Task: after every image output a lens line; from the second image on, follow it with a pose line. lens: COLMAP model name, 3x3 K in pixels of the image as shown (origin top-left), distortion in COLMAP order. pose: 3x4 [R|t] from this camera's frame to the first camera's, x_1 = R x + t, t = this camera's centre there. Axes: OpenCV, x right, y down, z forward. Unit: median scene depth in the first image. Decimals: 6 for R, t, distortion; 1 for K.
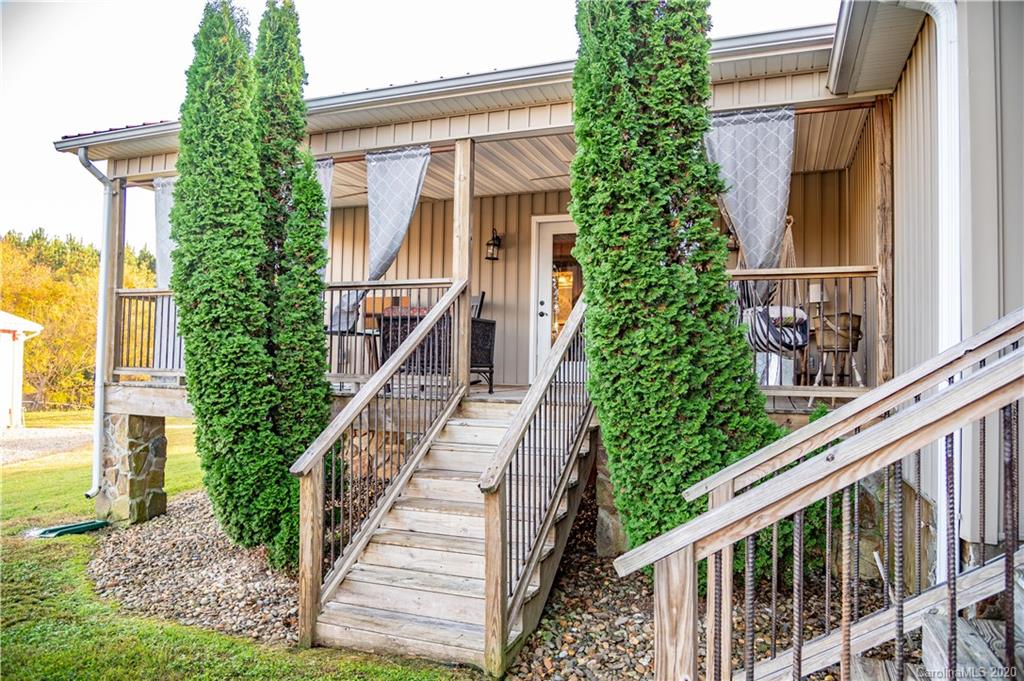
lens RADIAL K [[697.8, 0, 510.9], [0, 697.8, 339.2], [0, 0, 1]] dist [-0.043328, 0.008386]
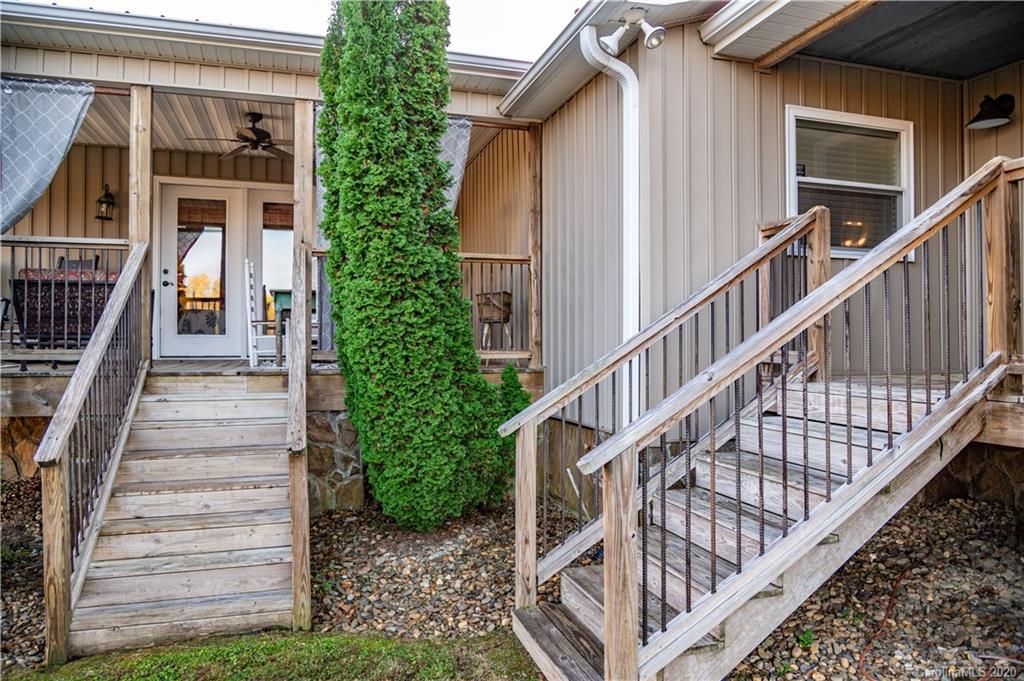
lens RADIAL K [[697.8, 0, 510.6], [0, 697.8, 339.8], [0, 0, 1]] dist [-0.043328, 0.008386]
pose [[0.781678, -0.011487, 0.623577, -0.381582], [-0.009689, 0.999486, 0.030556, 0.013300], [-0.623607, -0.029927, 0.781165, 0.002235]]
